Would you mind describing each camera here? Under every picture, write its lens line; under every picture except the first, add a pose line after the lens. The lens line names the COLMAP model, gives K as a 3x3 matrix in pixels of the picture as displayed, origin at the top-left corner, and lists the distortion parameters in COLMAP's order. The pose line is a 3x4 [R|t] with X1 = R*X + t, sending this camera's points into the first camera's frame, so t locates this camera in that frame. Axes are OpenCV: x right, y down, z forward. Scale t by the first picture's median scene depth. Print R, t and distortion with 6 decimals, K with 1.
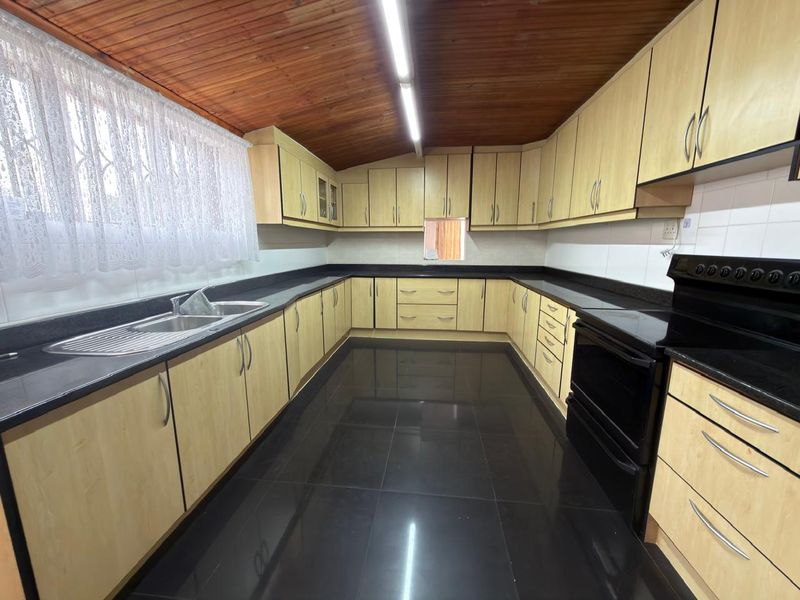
lens RADIAL K [[319.0, 0, 400.5], [0, 319.0, 298.9], [0, 0, 1]] dist [-0.003872, 0.000054]
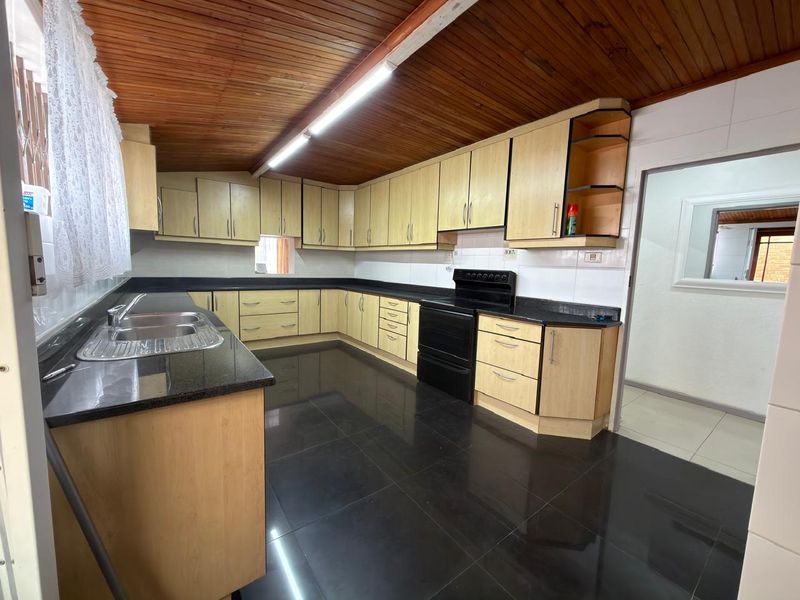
lens RADIAL K [[319.0, 0, 401.8], [0, 319.0, 301.3], [0, 0, 1]] dist [-0.003872, 0.000054]
pose [[0.727496, -0.054303, 0.683960, -0.399121], [0.086054, 0.996213, -0.012438, 0.029711], [-0.680694, 0.067906, 0.729414, -0.103433]]
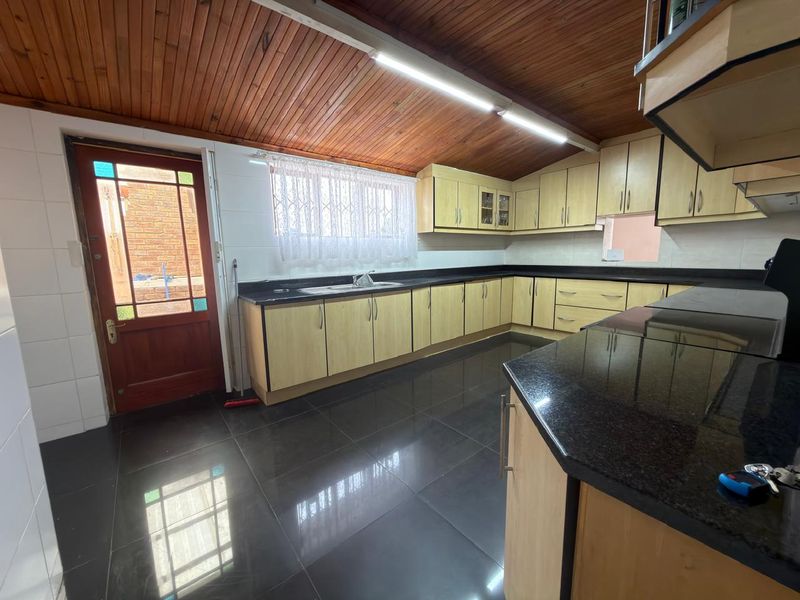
lens RADIAL K [[319.0, 0, 396.9], [0, 319.0, 300.1], [0, 0, 1]] dist [-0.003872, 0.000054]
pose [[0.708107, 0.088757, -0.700504, 0.415051], [-0.101811, 0.994536, 0.023096, 0.035998], [0.698726, 0.054964, 0.713274, -0.072206]]
